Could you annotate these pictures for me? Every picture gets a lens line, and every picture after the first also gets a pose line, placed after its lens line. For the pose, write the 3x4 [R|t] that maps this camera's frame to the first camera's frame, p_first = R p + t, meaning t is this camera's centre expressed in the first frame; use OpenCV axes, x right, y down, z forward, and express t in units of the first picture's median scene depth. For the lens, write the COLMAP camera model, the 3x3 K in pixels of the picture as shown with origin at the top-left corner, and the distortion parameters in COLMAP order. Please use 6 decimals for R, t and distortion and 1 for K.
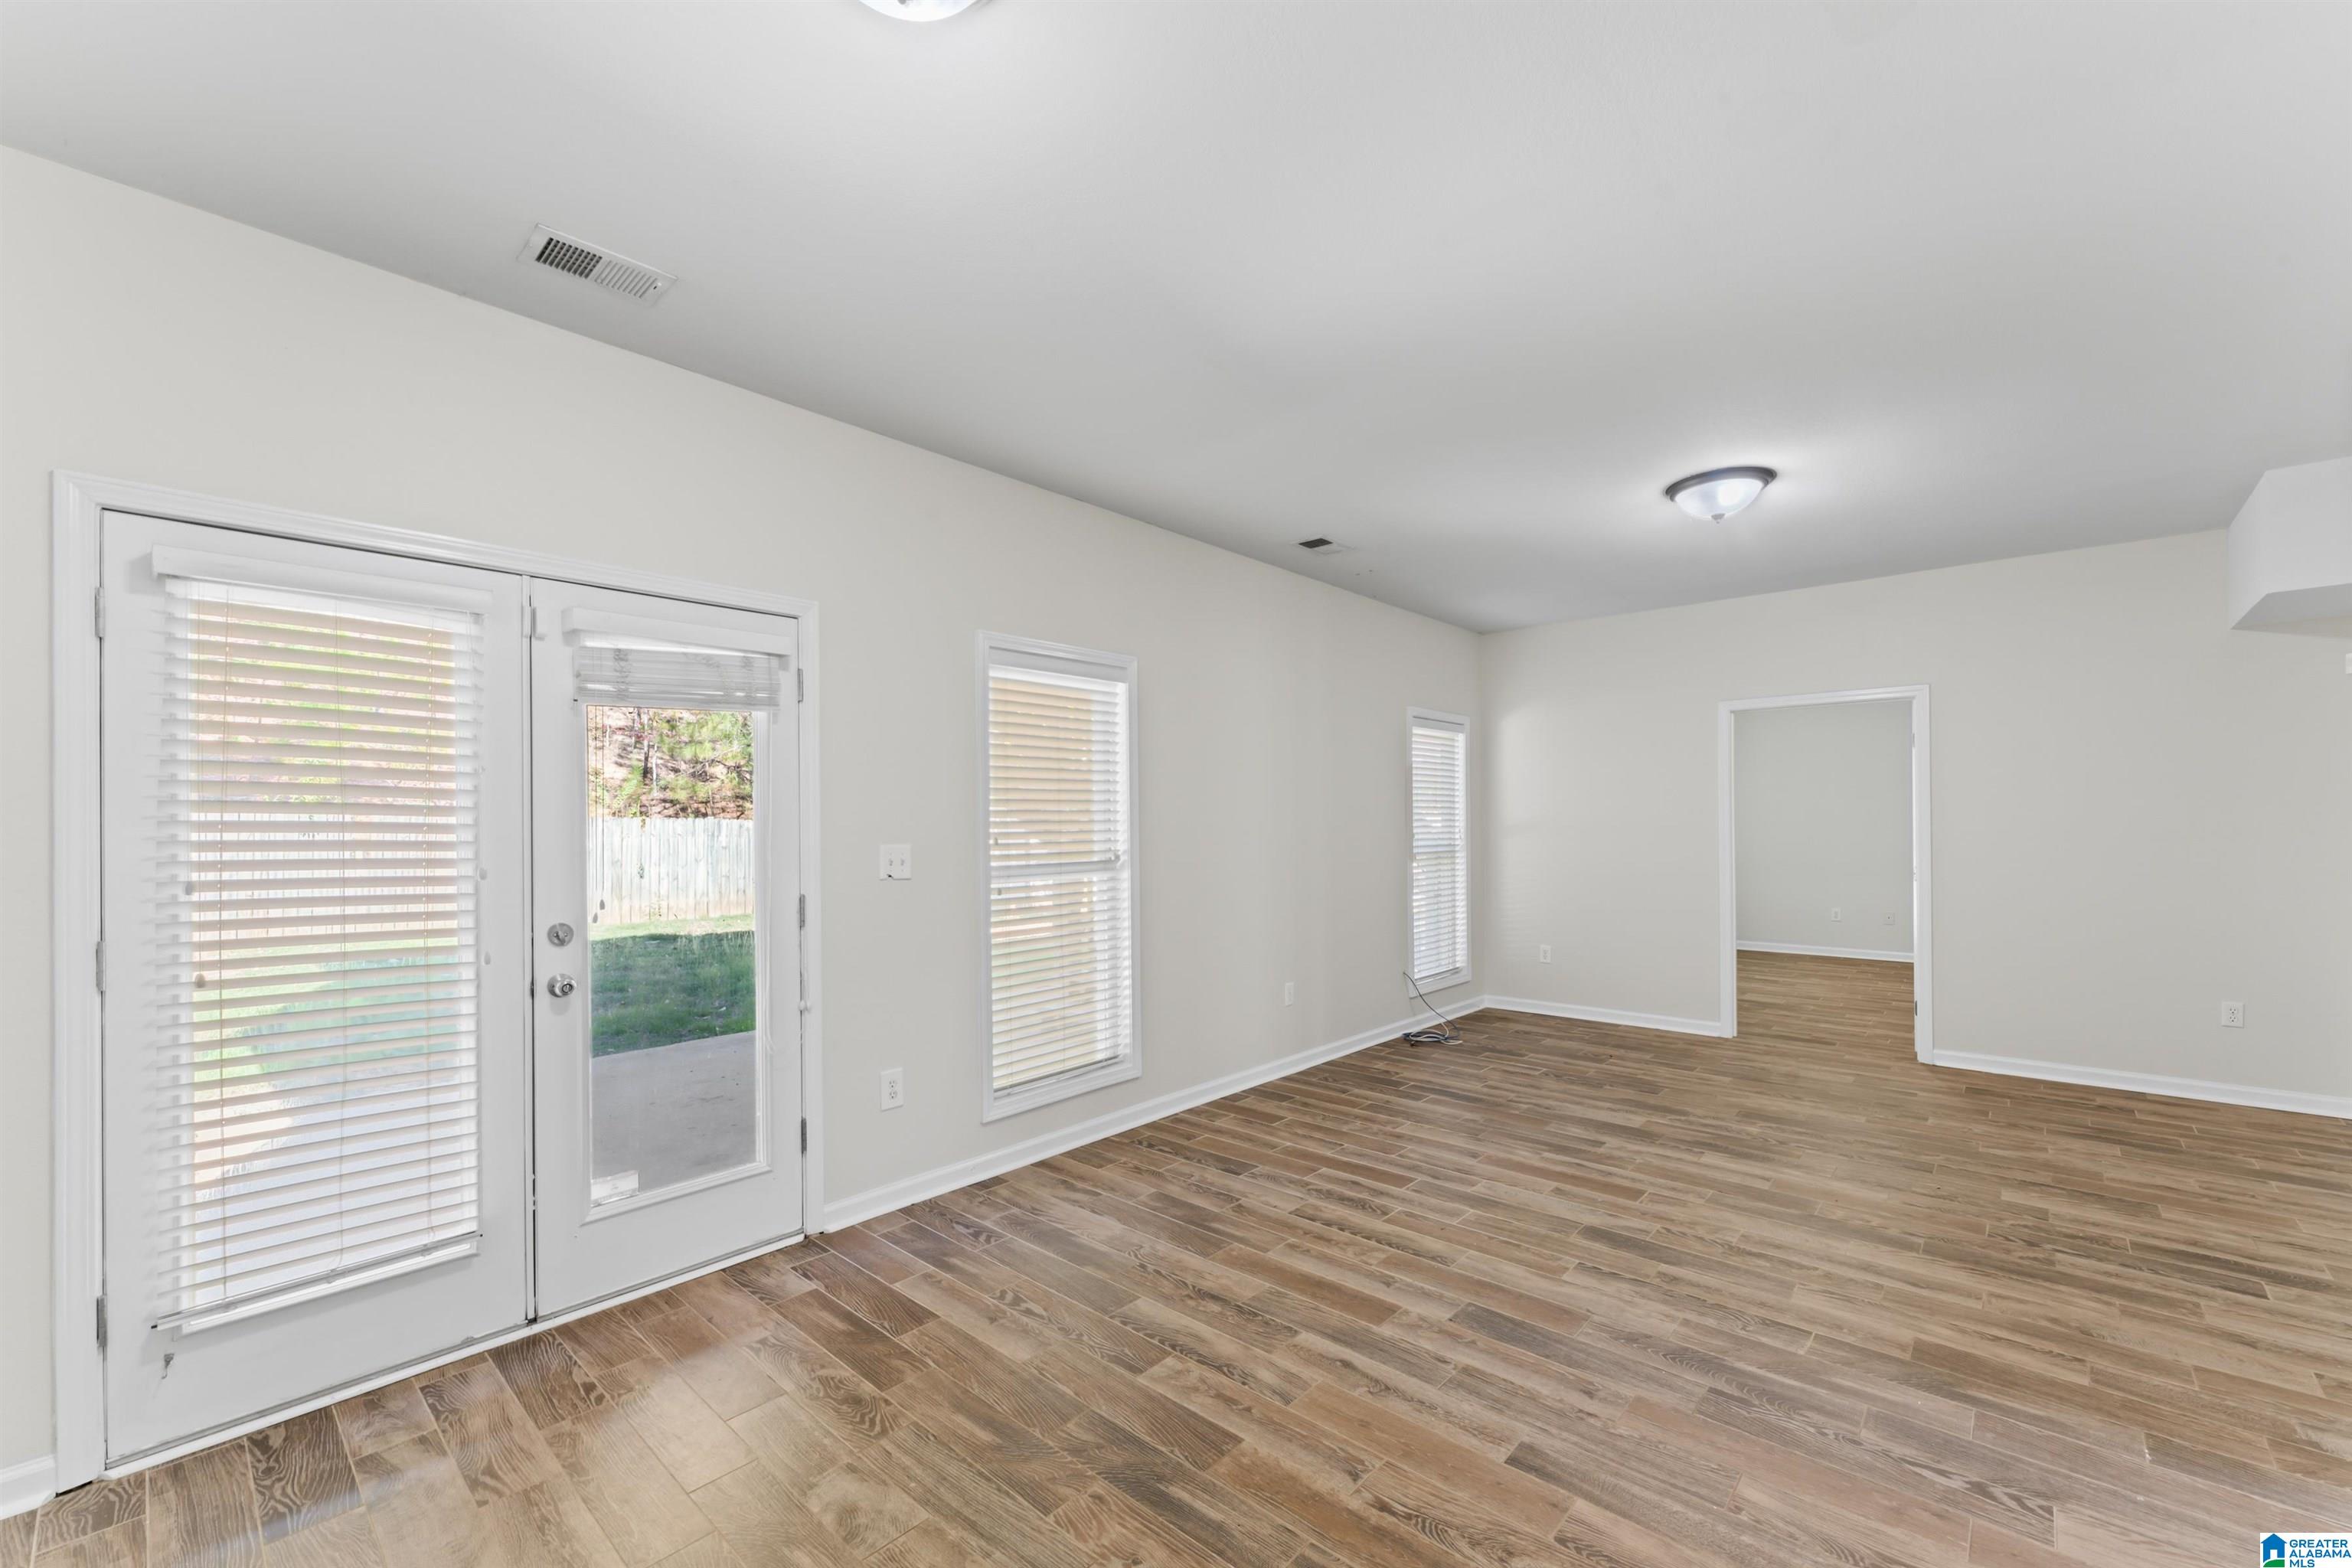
lens RADIAL K [[942.5, 0, 1173.6], [0, 942.5, 815.3], [0, 0, 1]] dist [-0.000950, -0.000084]
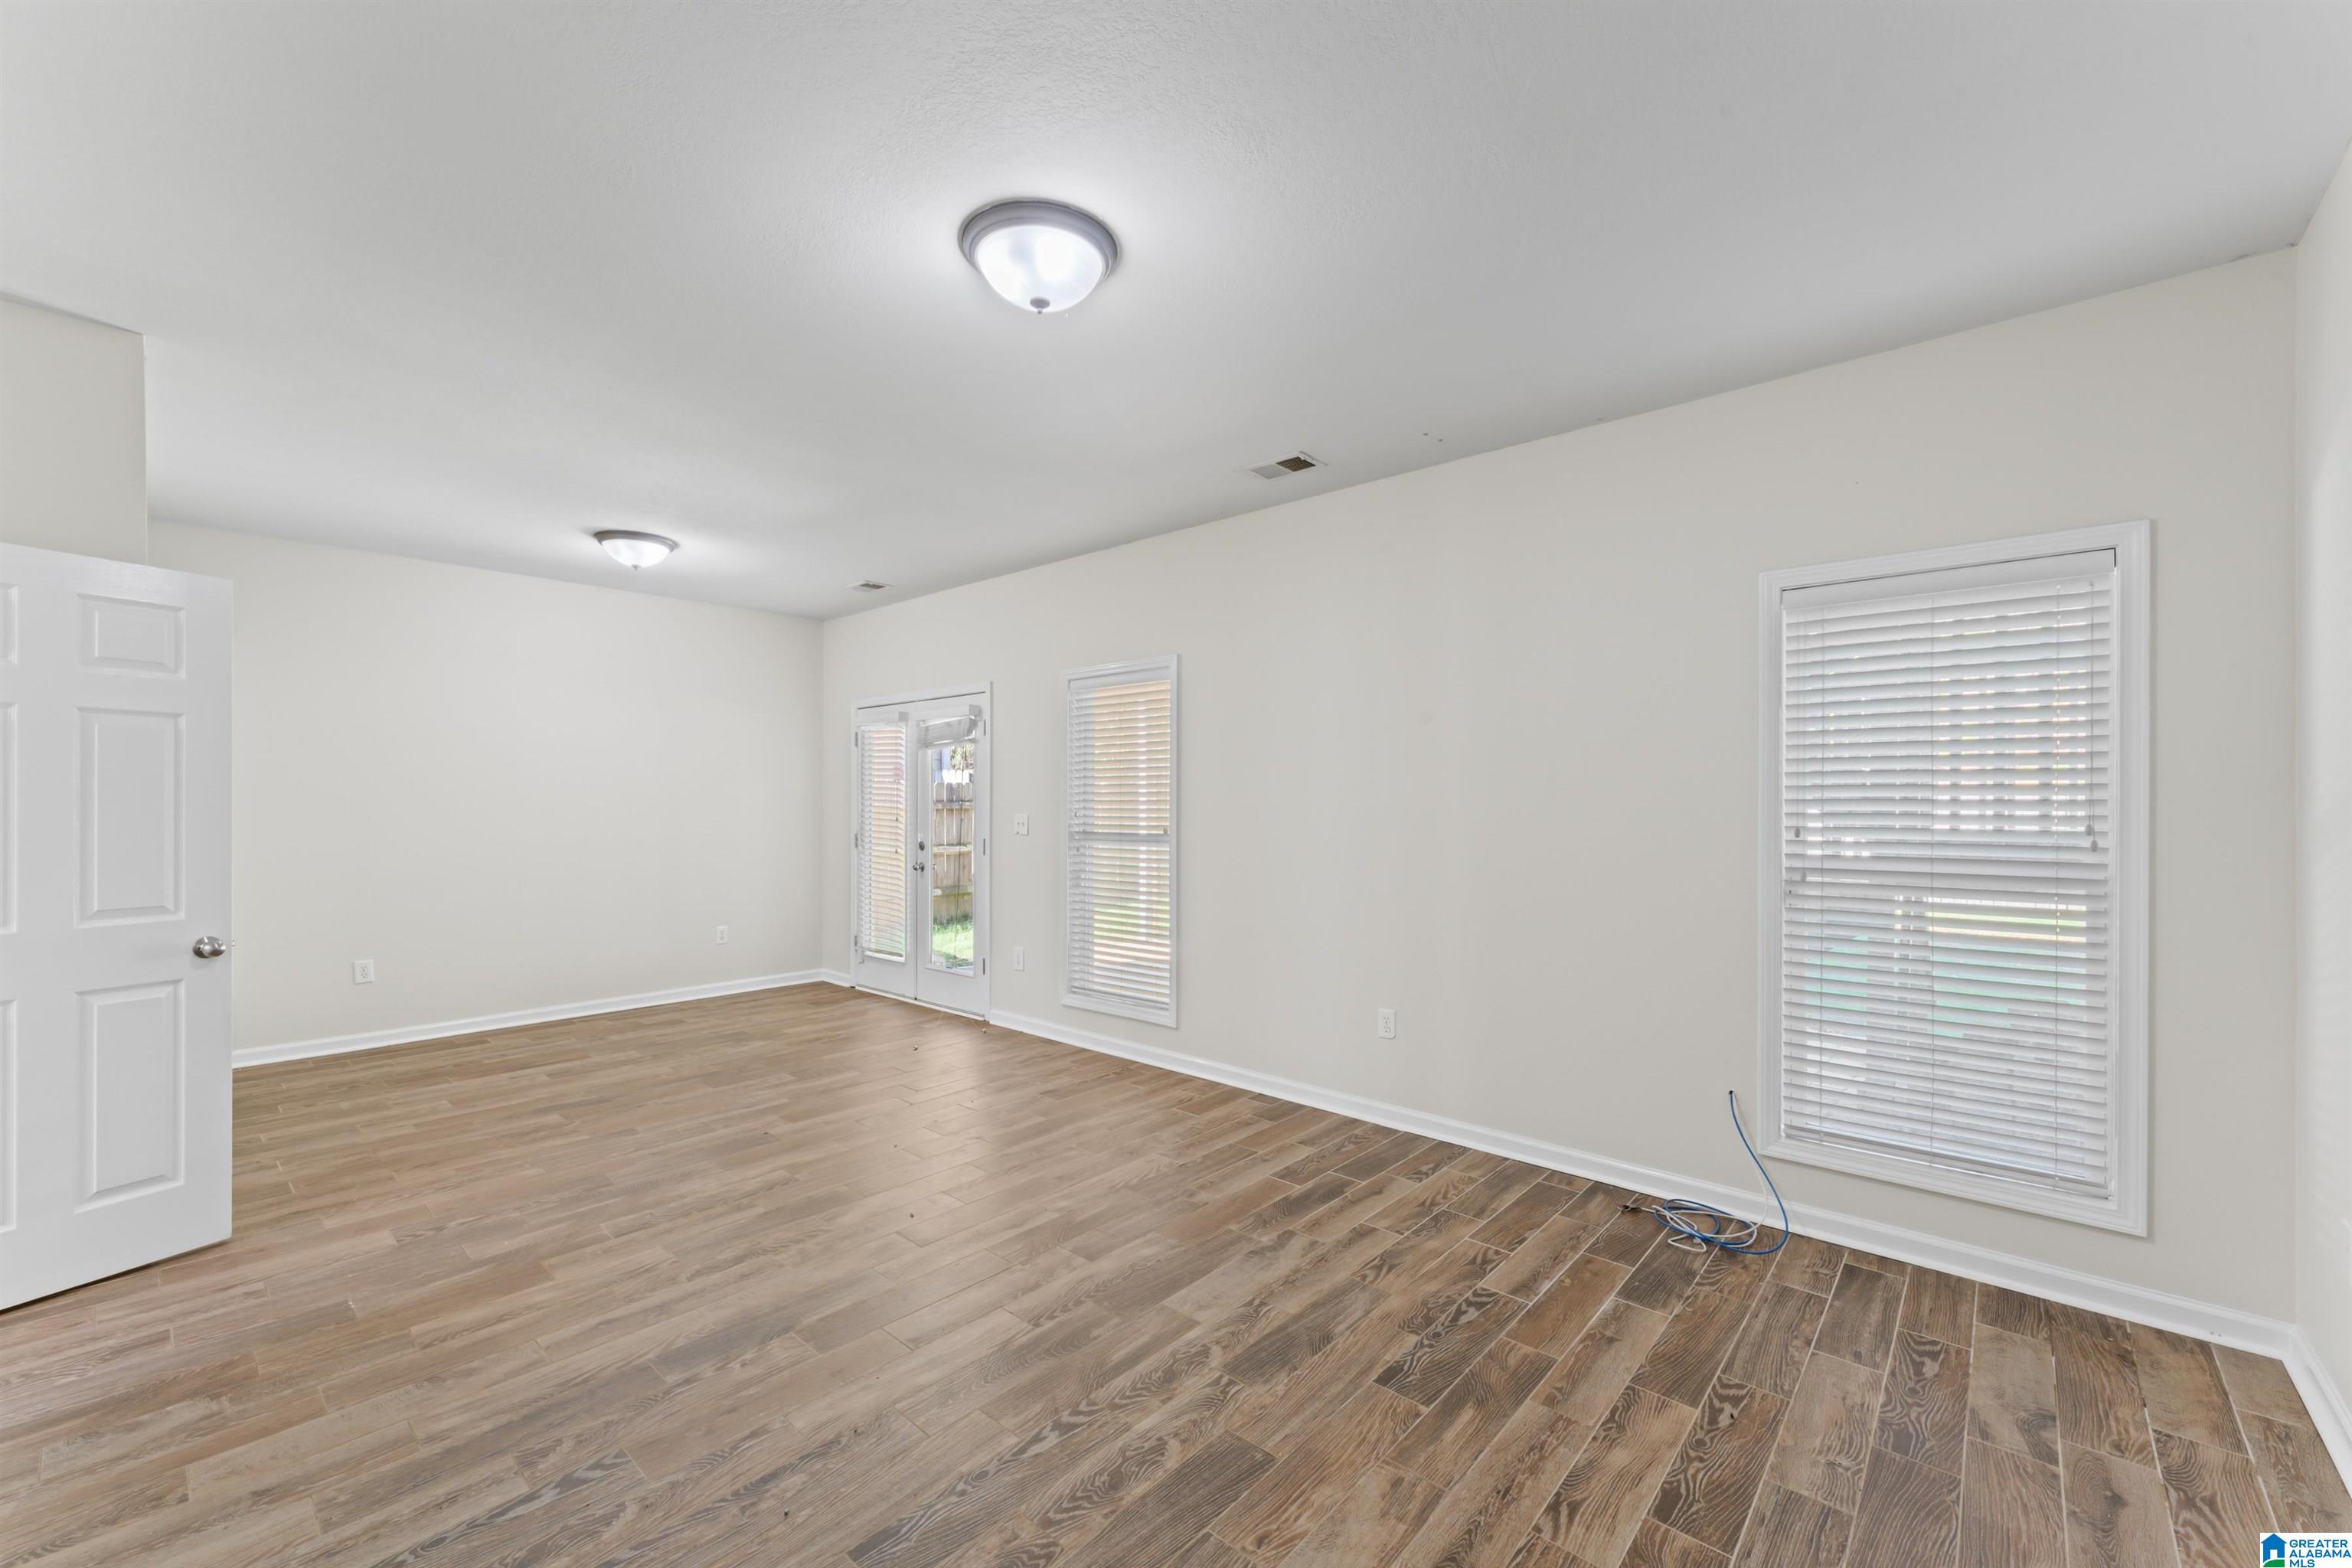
lens RADIAL K [[942.5, 0, 1173.6], [0, 942.5, 815.3], [0, 0, 1]] dist [-0.000950, -0.000084]
pose [[0.009384, 0.020086, -0.999754, 1.216637], [0.005866, 0.999780, 0.020141, 0.000564], [0.999939, -0.006053, 0.009264, 1.110740]]
